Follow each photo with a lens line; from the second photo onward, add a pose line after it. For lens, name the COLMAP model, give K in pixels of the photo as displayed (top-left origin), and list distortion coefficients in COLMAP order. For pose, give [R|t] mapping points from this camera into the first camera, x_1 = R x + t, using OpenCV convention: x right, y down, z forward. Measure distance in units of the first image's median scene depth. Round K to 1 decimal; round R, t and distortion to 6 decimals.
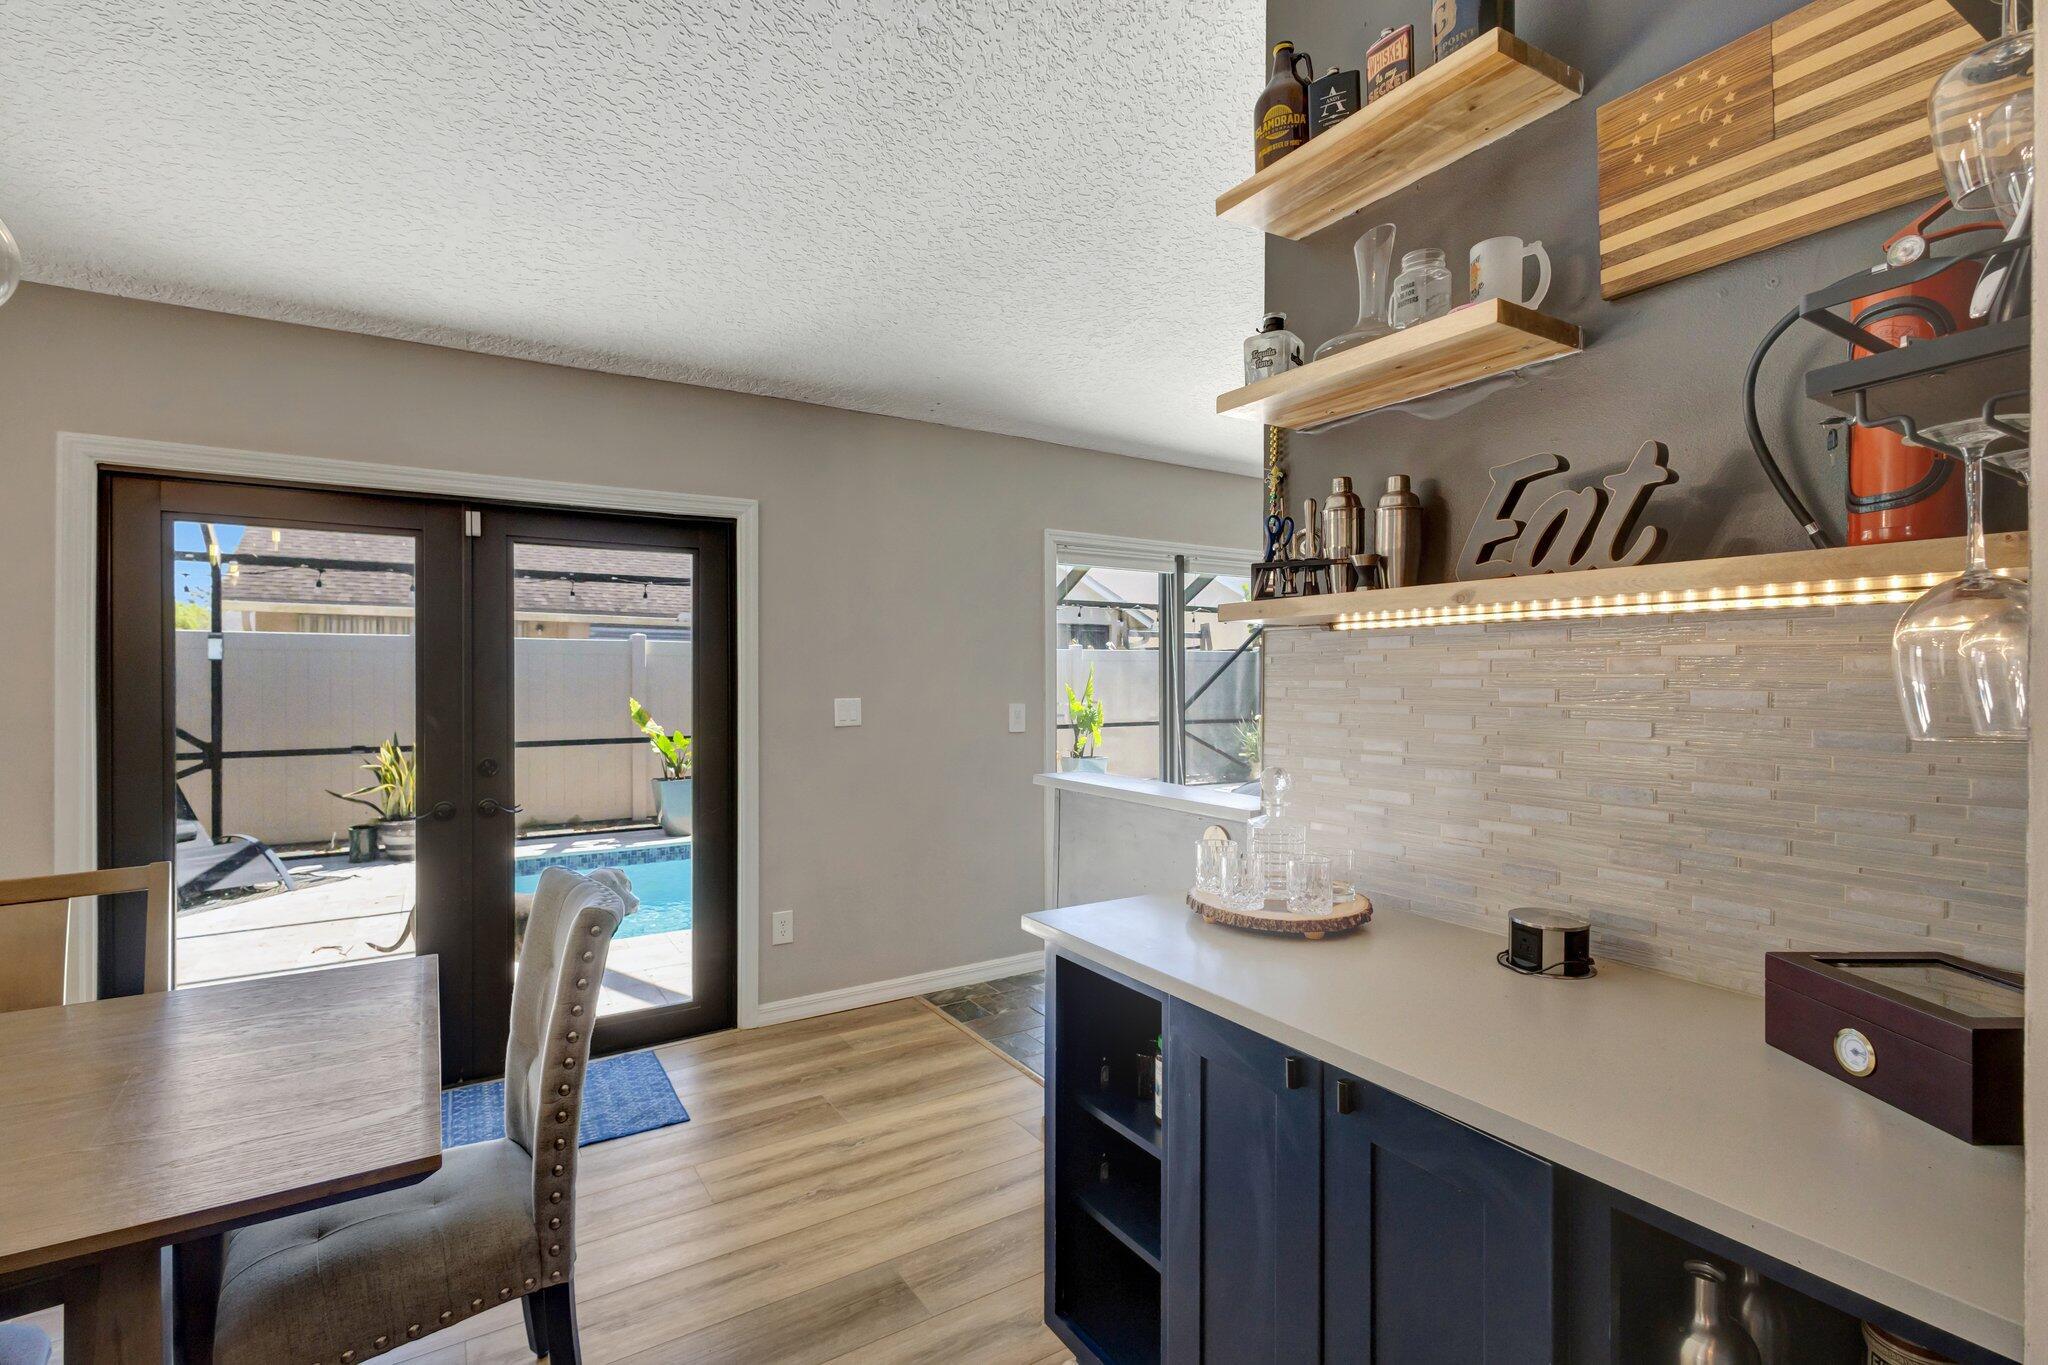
lens RADIAL K [[913.5, 0, 1021.1], [0, 913.5, 677.3], [0, 0, 1]] dist [0.003576, 0.000656]
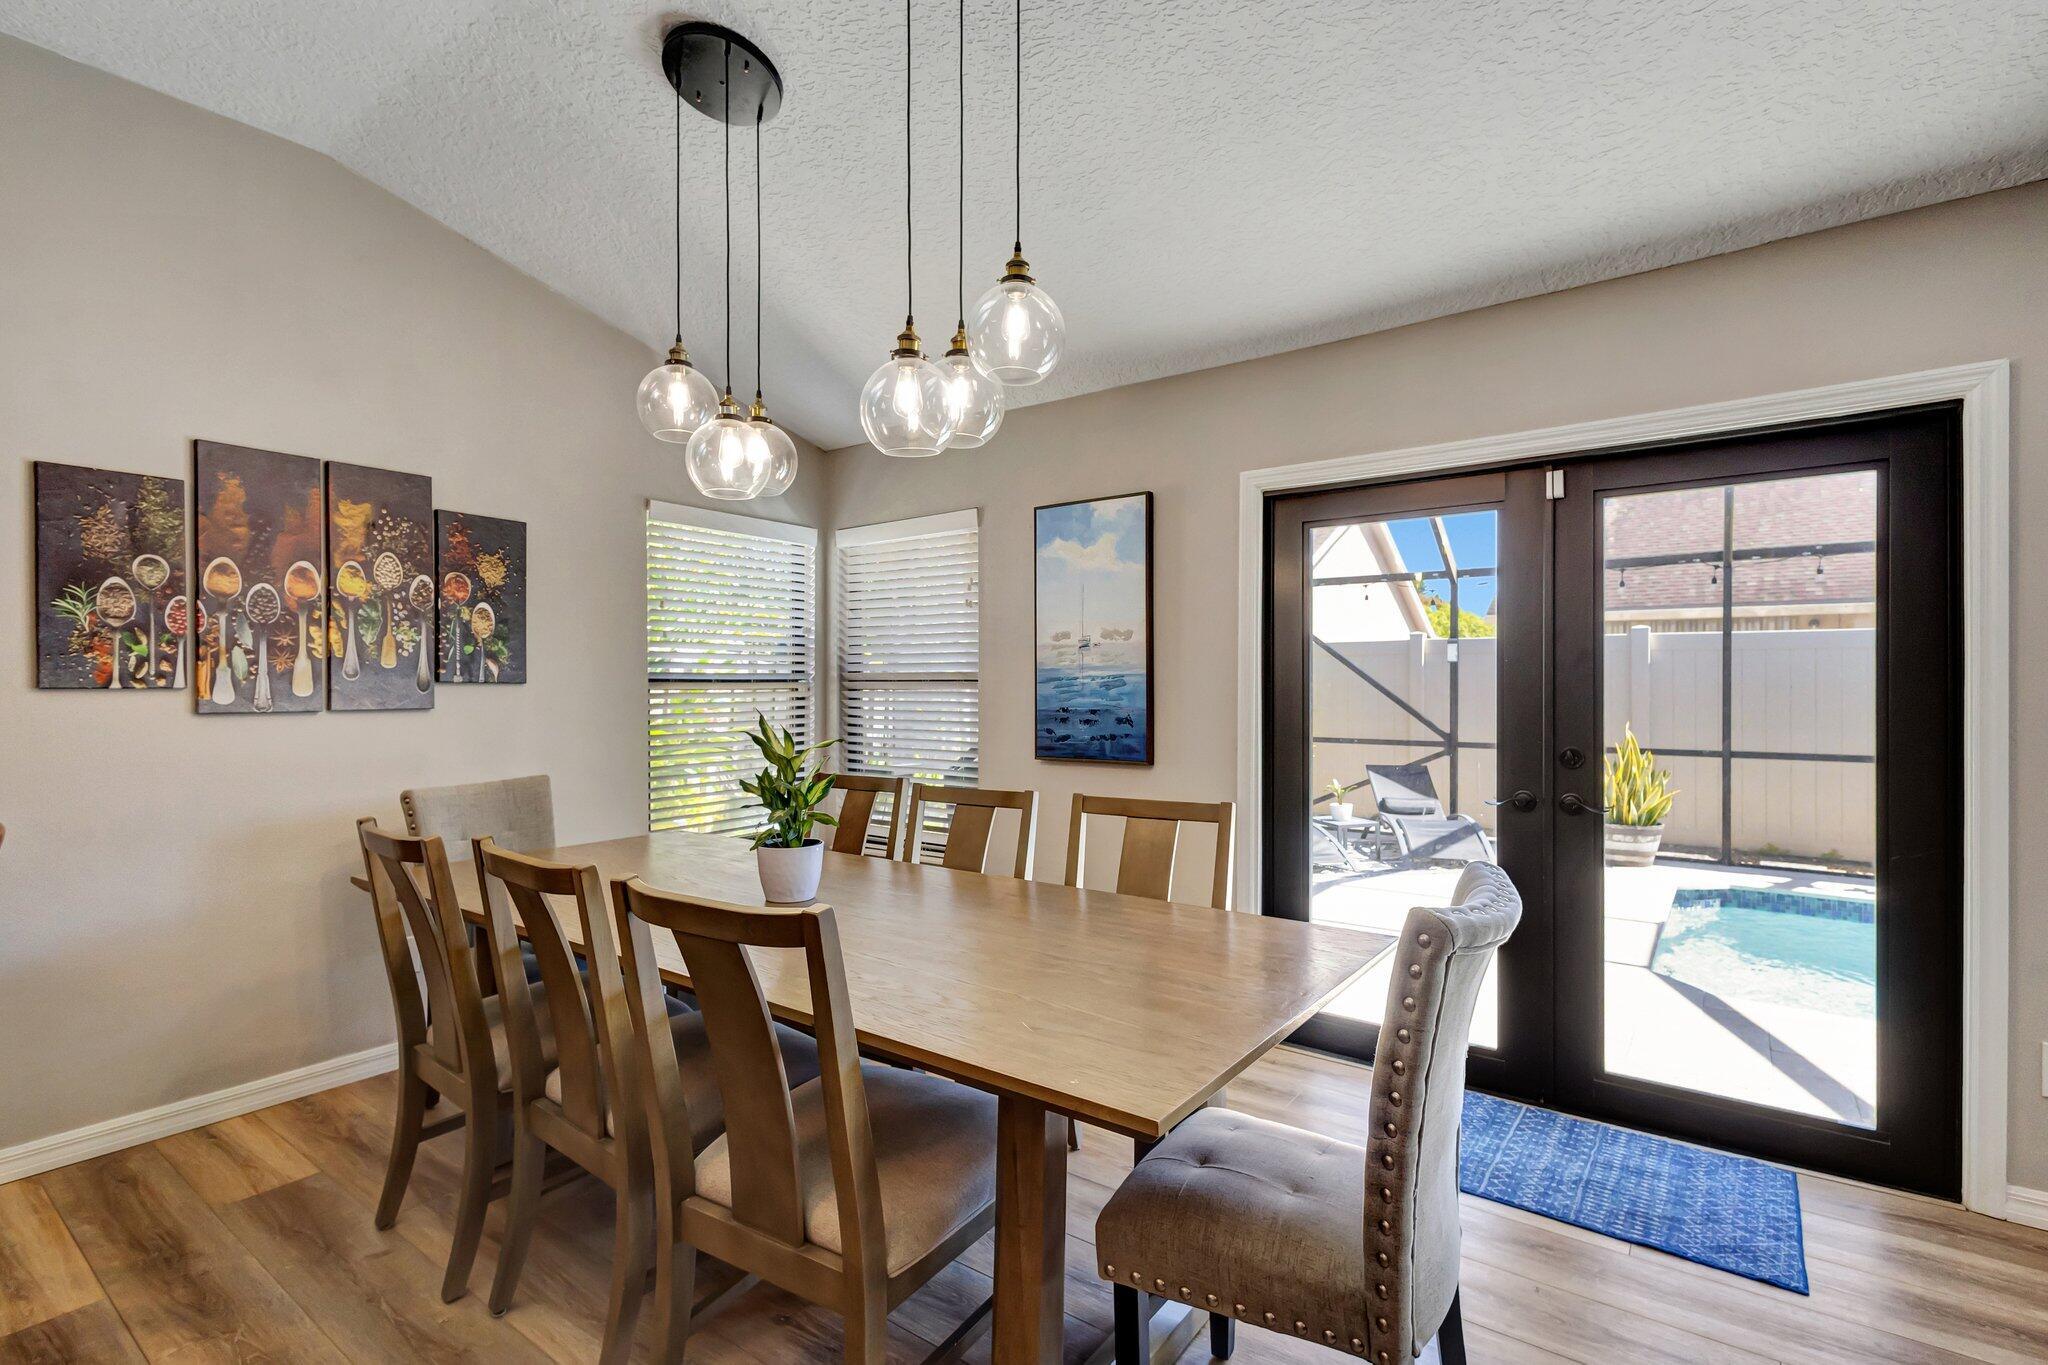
lens RADIAL K [[934.5, 0, 1024.0], [0, 934.5, 682.5], [0, 0, 1]] dist [0.003526, 0.000170]
pose [[0.365917, -0.001998, -0.930645, 0.060883], [-0.000671, 0.999997, -0.002411, 0.027534], [0.930647, 0.001506, 0.365915, 0.173472]]
